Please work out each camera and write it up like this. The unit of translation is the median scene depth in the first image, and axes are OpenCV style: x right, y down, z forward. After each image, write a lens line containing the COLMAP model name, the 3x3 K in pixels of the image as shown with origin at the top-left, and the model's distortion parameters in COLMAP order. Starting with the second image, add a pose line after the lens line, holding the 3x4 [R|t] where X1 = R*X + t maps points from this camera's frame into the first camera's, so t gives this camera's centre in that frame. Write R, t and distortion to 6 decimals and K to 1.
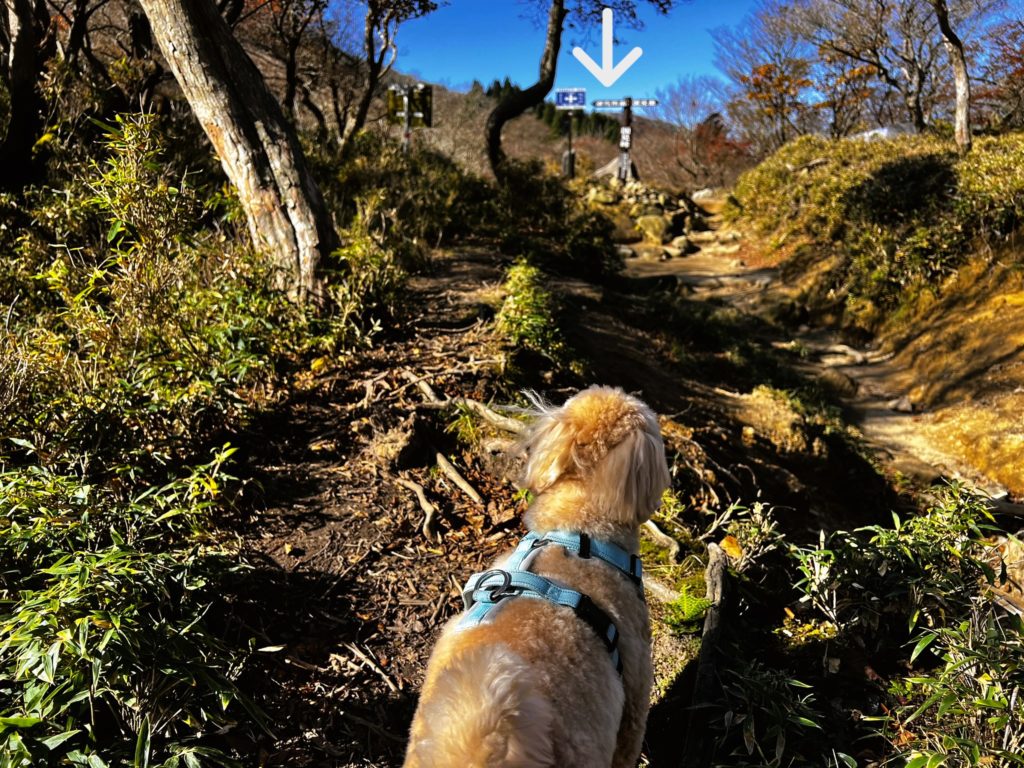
lens RADIAL K [[727.6, 0, 512.0], [0, 727.6, 384.0], [0, 0, 1]] dist [0.004240, -0.000332]
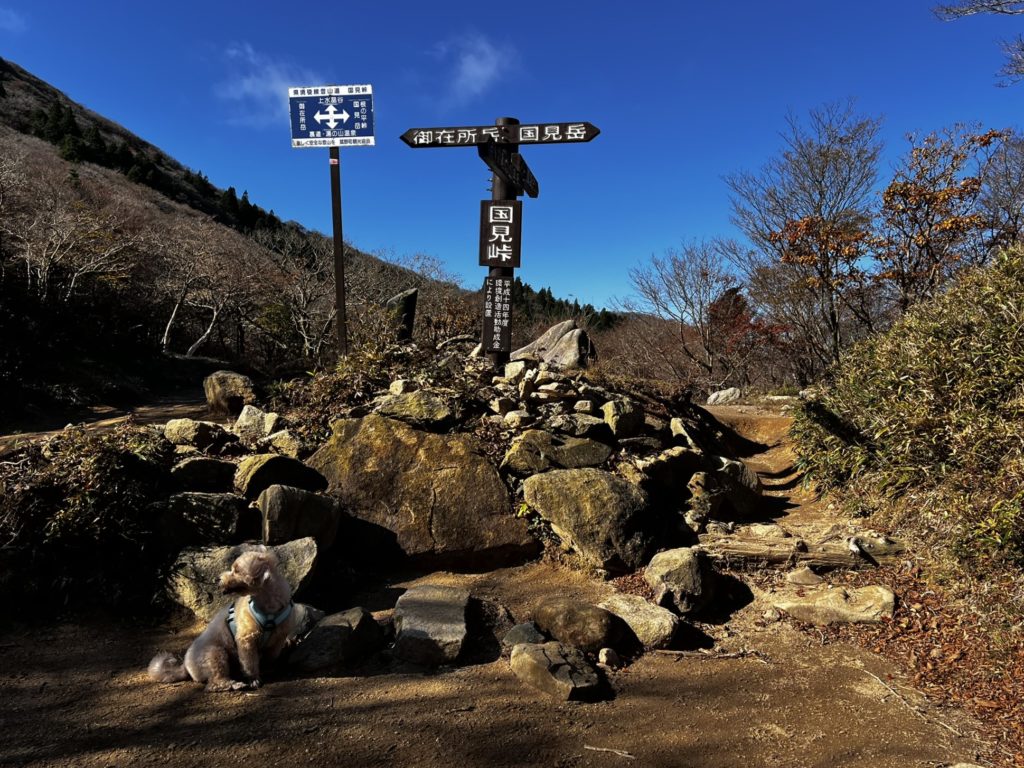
lens RADIAL K [[727.6, 0, 512.0], [0, 727.6, 384.0], [0, 0, 1]] dist [0.004240, -0.000332]
pose [[0.999405, 0.022212, -0.026386, 0.172221], [-0.028268, 0.965825, -0.257648, -0.186162], [0.019762, 0.258240, 0.965879, 0.698349]]
